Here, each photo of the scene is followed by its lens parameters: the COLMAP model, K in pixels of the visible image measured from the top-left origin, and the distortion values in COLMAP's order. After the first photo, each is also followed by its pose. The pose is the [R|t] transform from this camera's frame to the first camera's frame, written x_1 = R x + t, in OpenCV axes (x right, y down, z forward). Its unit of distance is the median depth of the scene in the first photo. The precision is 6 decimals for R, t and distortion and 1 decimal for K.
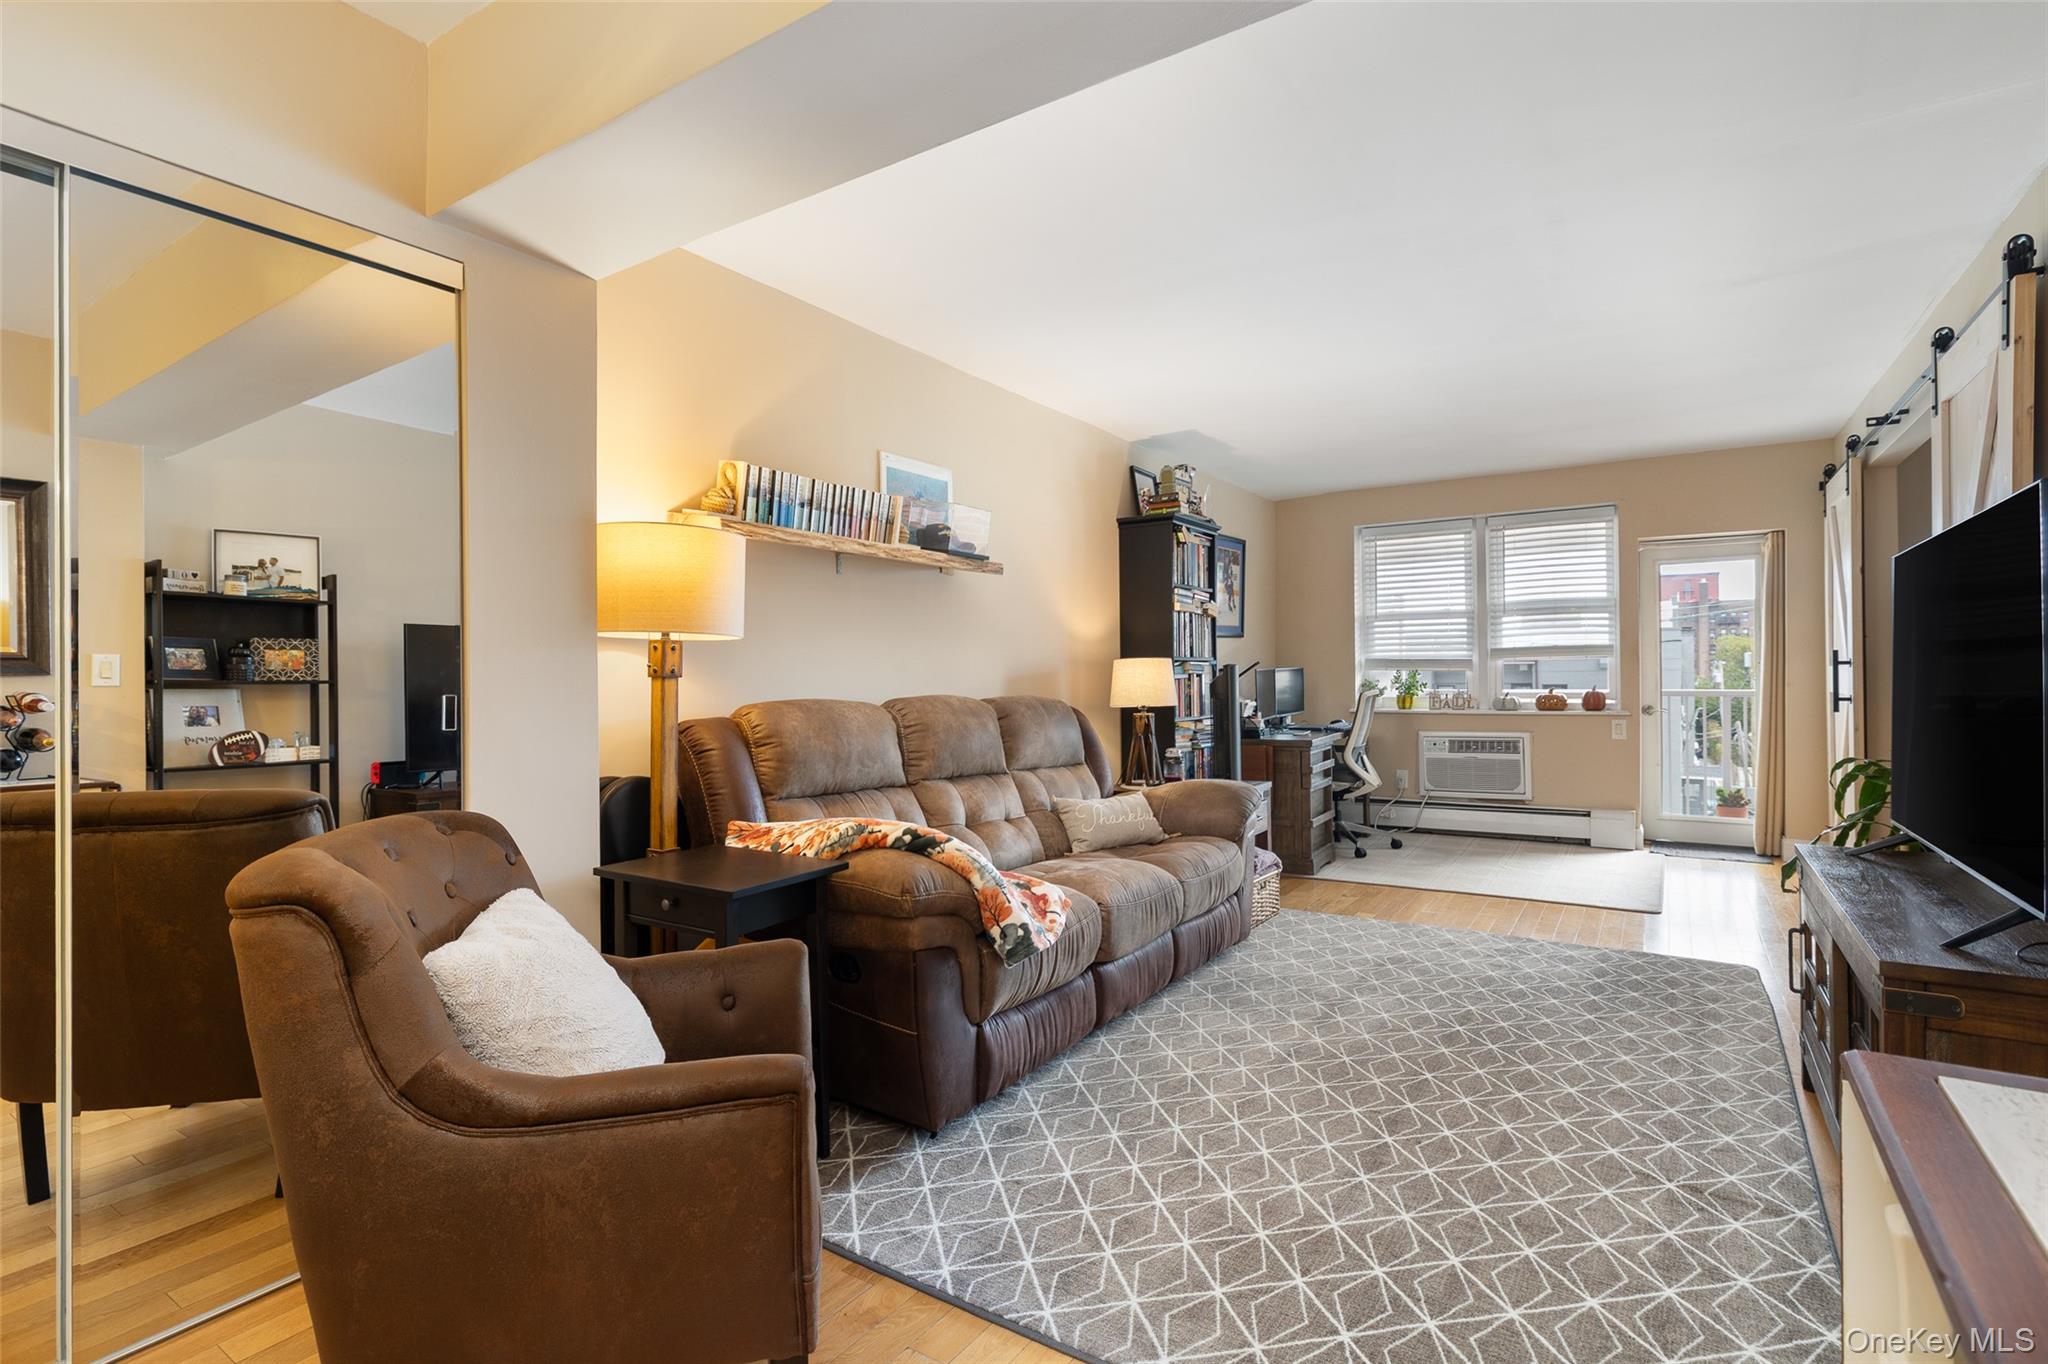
lens RADIAL K [[974.1, 0, 1024.0], [0, 974.1, 682.0], [0, 0, 1]] dist [-0.000785, -0.000564]
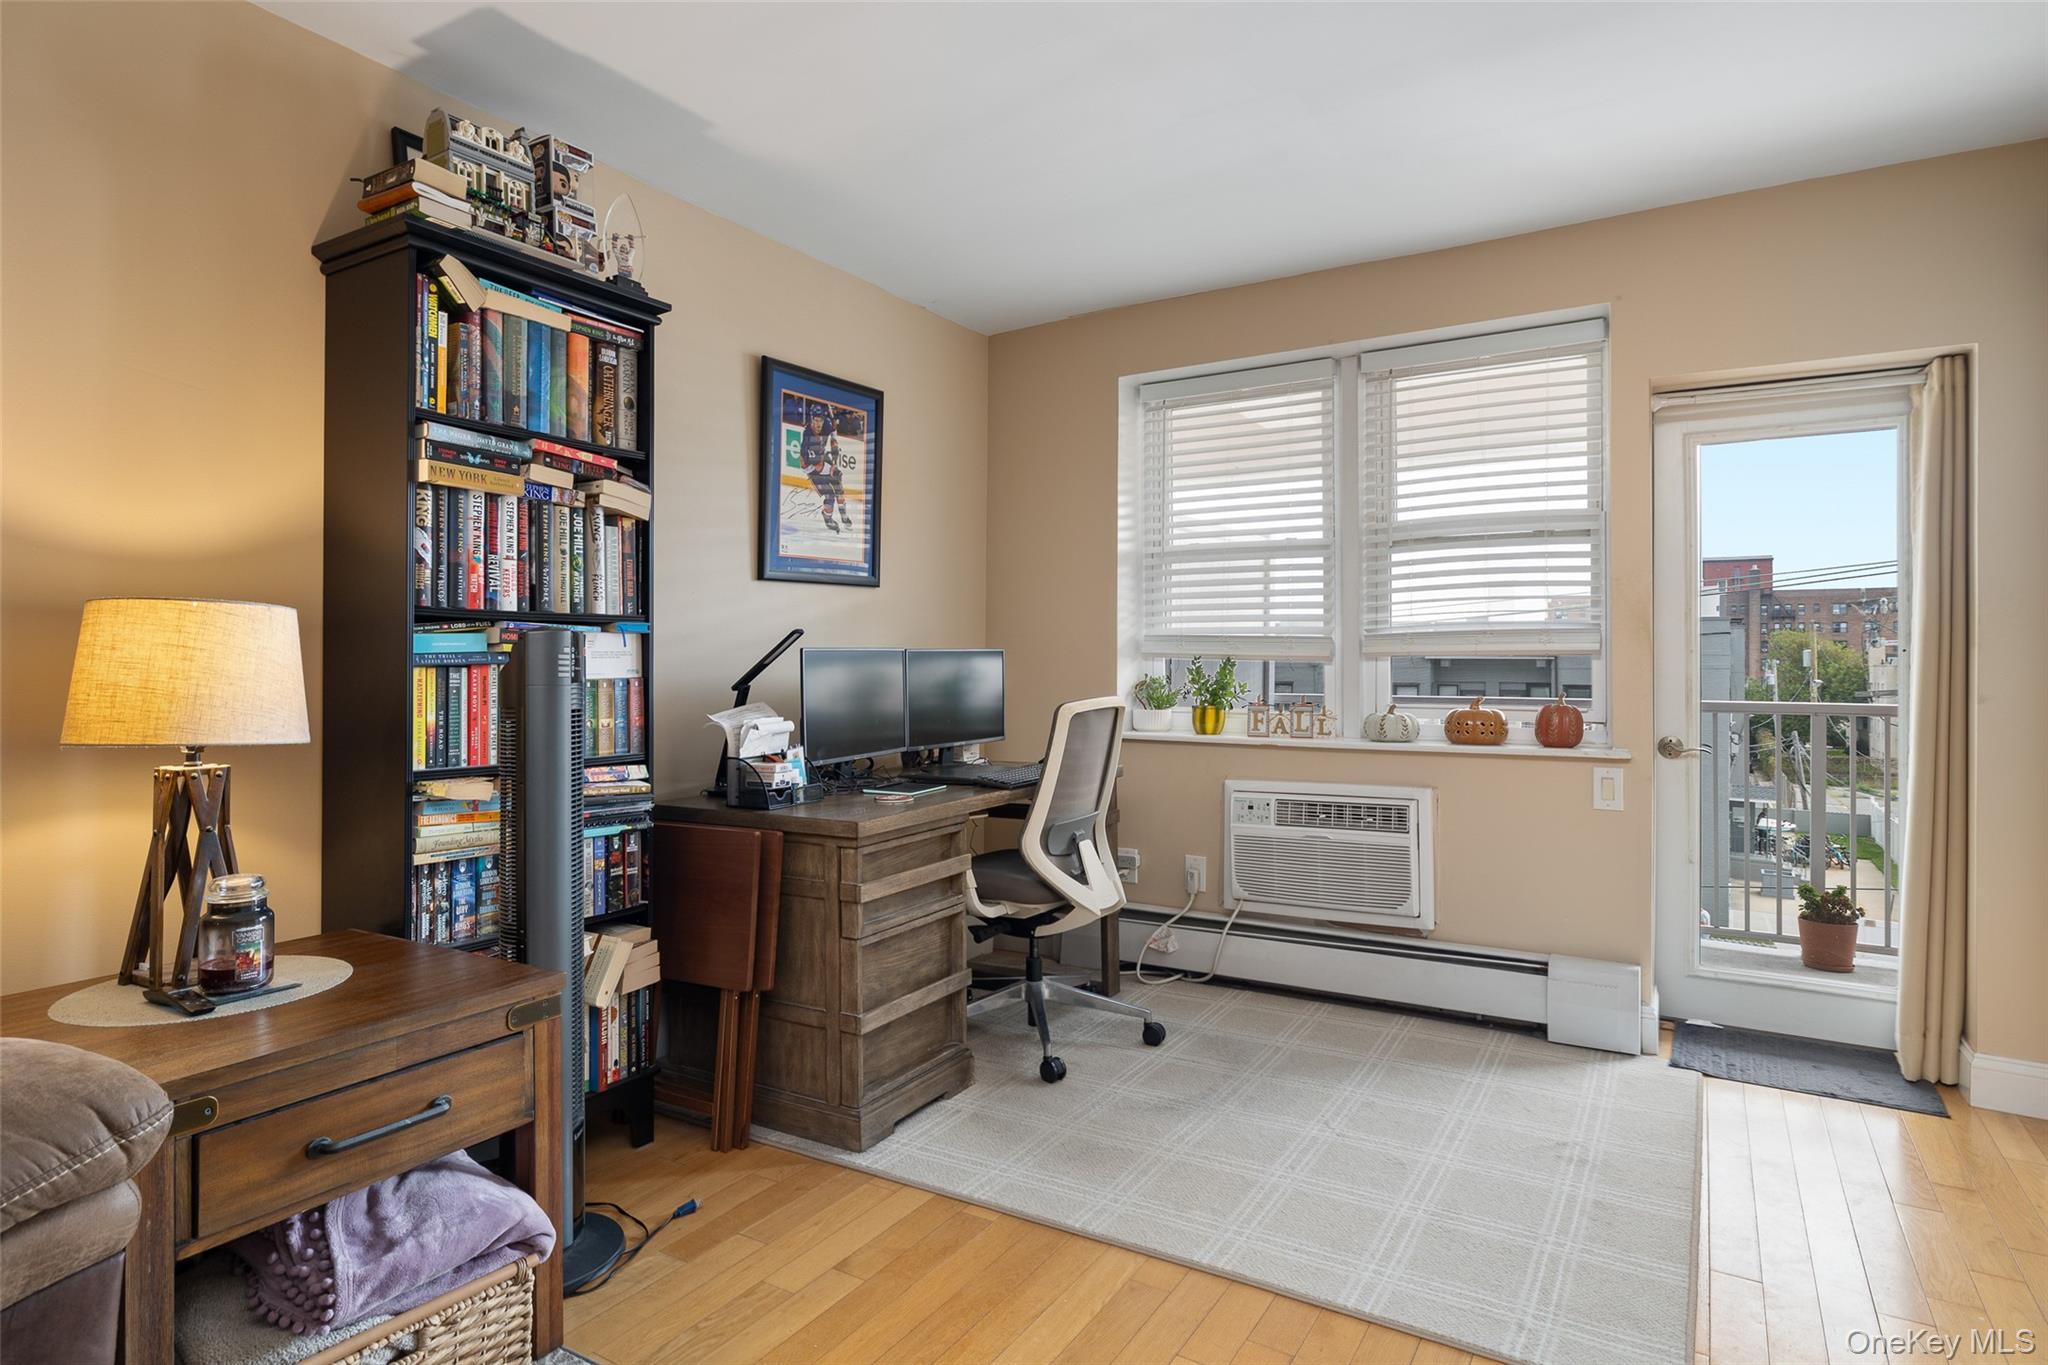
lens RADIAL K [[1114.3, 0, 1032.5], [0, 1114.3, 651.8], [0, 0, 1]] dist [0.003395, 0.001412]
pose [[0.999250, 0.014880, 0.035741, 0.320895], [-0.014191, 0.999710, -0.019447, -0.002939], [-0.036020, 0.018926, 0.999172, 0.483401]]
